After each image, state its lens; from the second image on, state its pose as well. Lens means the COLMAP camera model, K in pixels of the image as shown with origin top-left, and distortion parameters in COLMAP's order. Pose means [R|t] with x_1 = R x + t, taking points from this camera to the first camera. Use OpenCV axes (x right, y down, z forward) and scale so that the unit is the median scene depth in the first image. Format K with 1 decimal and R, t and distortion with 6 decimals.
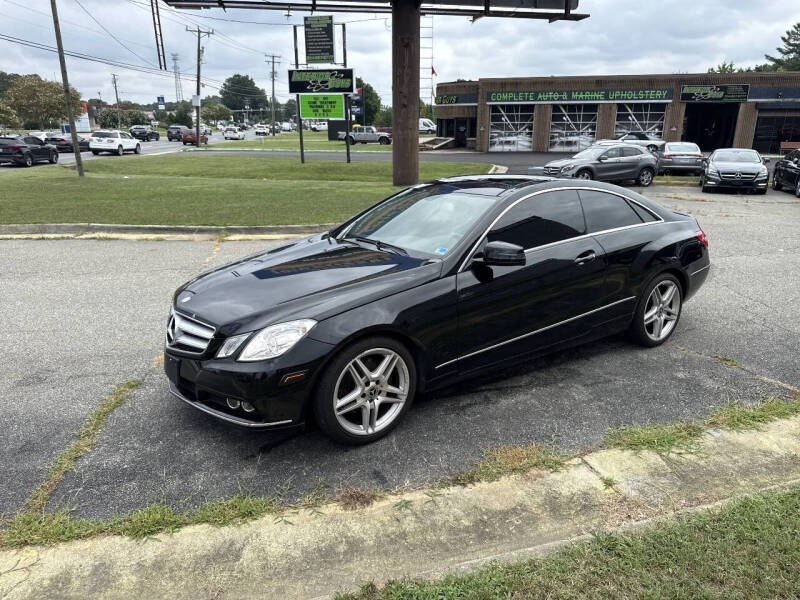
lens RADIAL K [[567.8, 0, 400.7], [0, 567.8, 311.1], [0, 0, 1]] dist [0.035138, -0.050681]
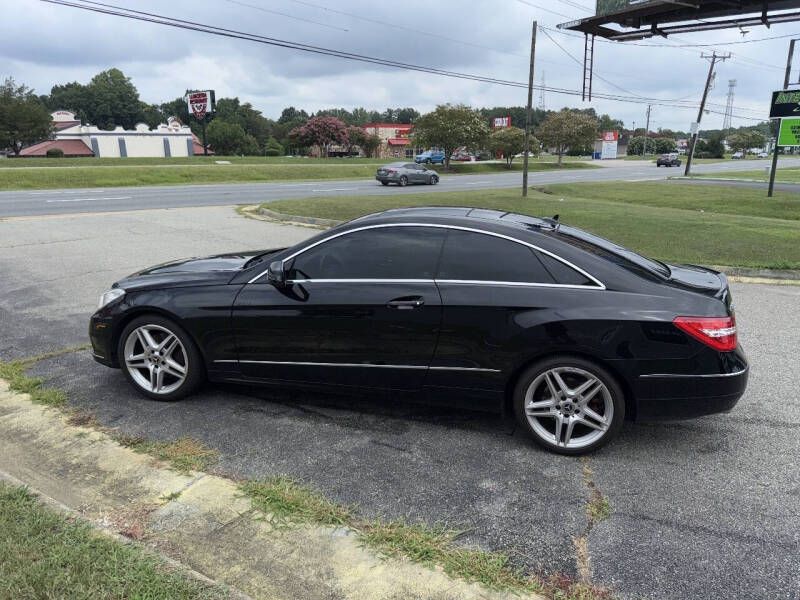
lens RADIAL K [[570.5, 0, 410.3], [0, 570.5, 301.0], [0, 0, 1]] dist [0.034628, -0.047298]
pose [[0.664005, 0.193133, -0.722356, 0.123590], [-0.237252, 0.970565, 0.041409, -0.017226], [0.709091, 0.143885, 0.690281, 0.050708]]
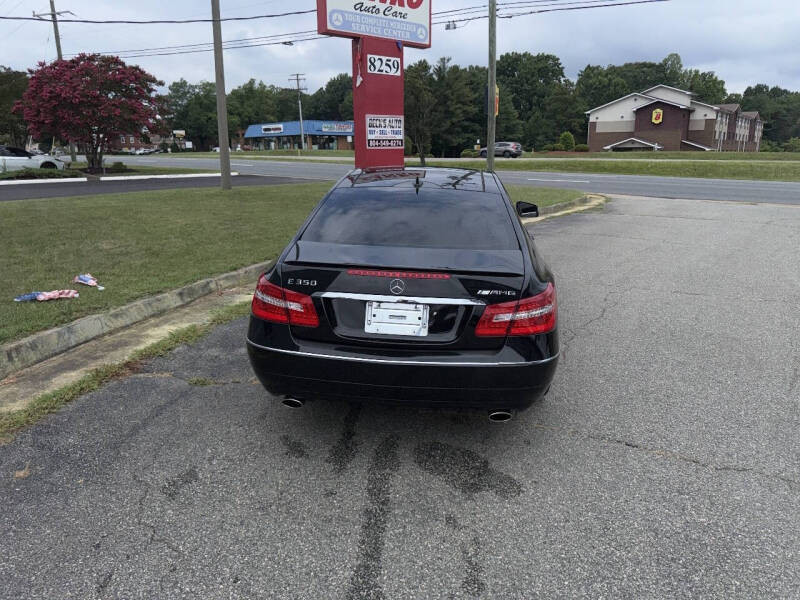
lens RADIAL K [[554.5, 0, 400.0], [0, 554.5, 300.0], [0, 0, 1]] dist [0.040595, -0.060674]
pose [[-0.645880, 0.203767, -0.735743, 0.139562], [-0.237187, 0.862473, 0.447083, -0.066522], [0.725659, 0.463271, -0.508723, 0.227437]]
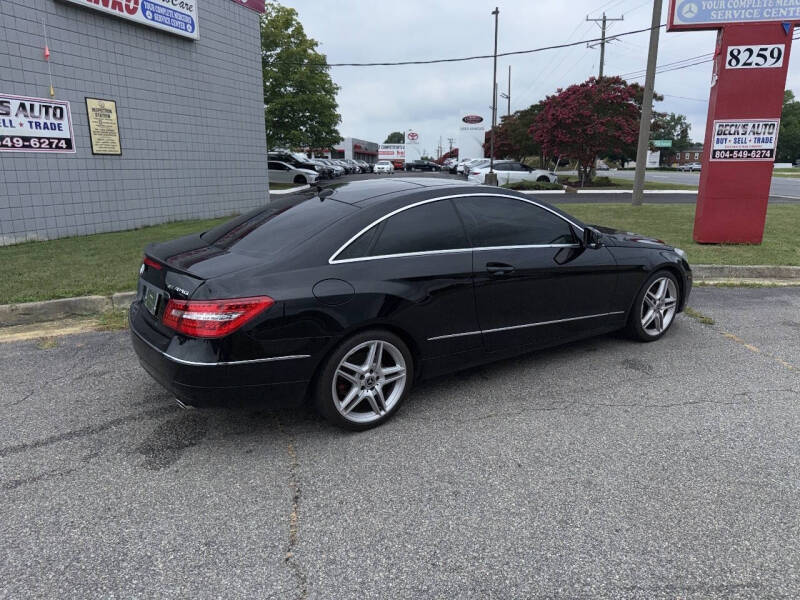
lens RADIAL K [[547.1, 0, 410.2], [0, 547.1, 317.5], [0, 0, 1]] dist [0.032560, -0.038233]
pose [[-0.999965, 0.002823, 0.007901, 0.028284], [0.006741, 0.830919, 0.556353, -0.080076], [-0.004994, 0.556387, -0.830909, 0.273298]]
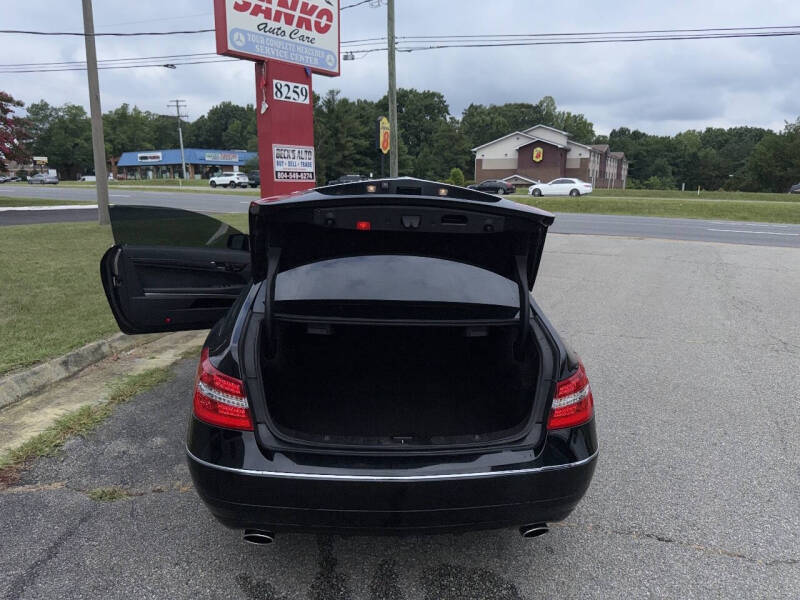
lens RADIAL K [[563.2, 0, 399.5], [0, 563.2, 322.4], [0, 0, 1]] dist [0.001605, -0.005680]
pose [[-0.491916, 0.206314, -0.845845, 0.130356], [-0.286351, 0.879130, 0.380965, -0.059662], [0.822206, 0.429611, -0.373379, 0.203807]]
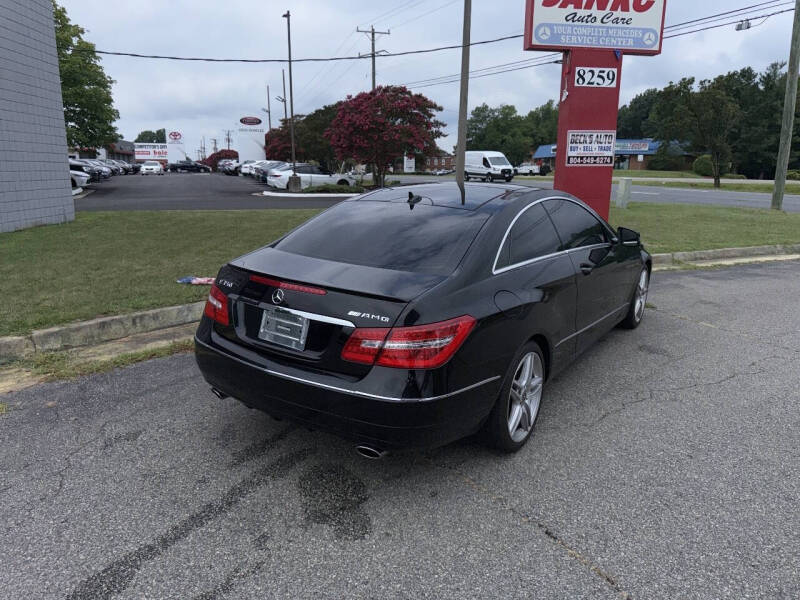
lens RADIAL K [[551.6, 0, 388.0], [0, 551.6, 303.6], [0, 0, 1]] dist [0.032321, -0.042506]
pose [[-0.937440, 0.082104, -0.338327, 0.091125], [-0.110600, 0.851220, 0.513023, -0.074537], [0.330112, 0.518347, -0.788887, 0.255483]]
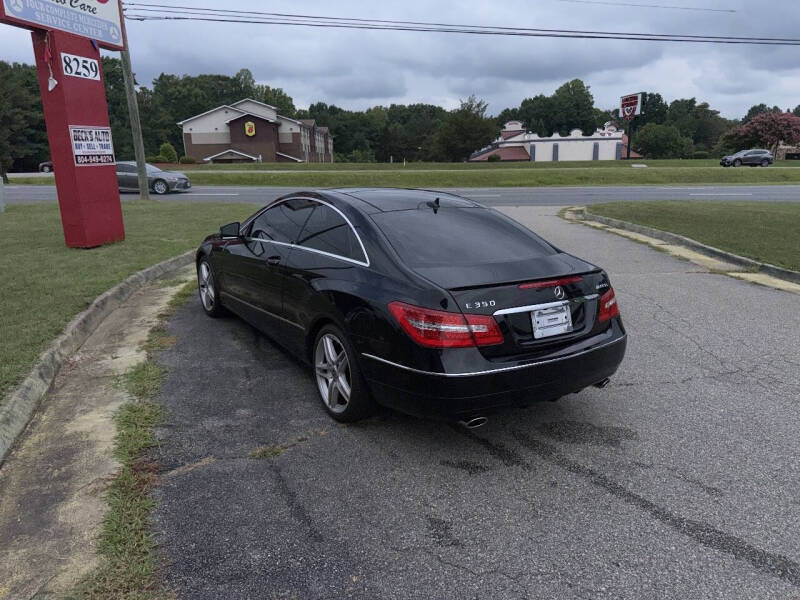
lens RADIAL K [[567.8, 0, 400.7], [0, 567.8, 311.1], [0, 0, 1]] dist [0.035138, -0.050681]
pose [[-0.019184, 0.263044, -0.964593, 0.175562], [-0.305219, 0.917176, 0.256183, -0.045233], [0.952089, 0.299327, 0.062691, 0.152467]]
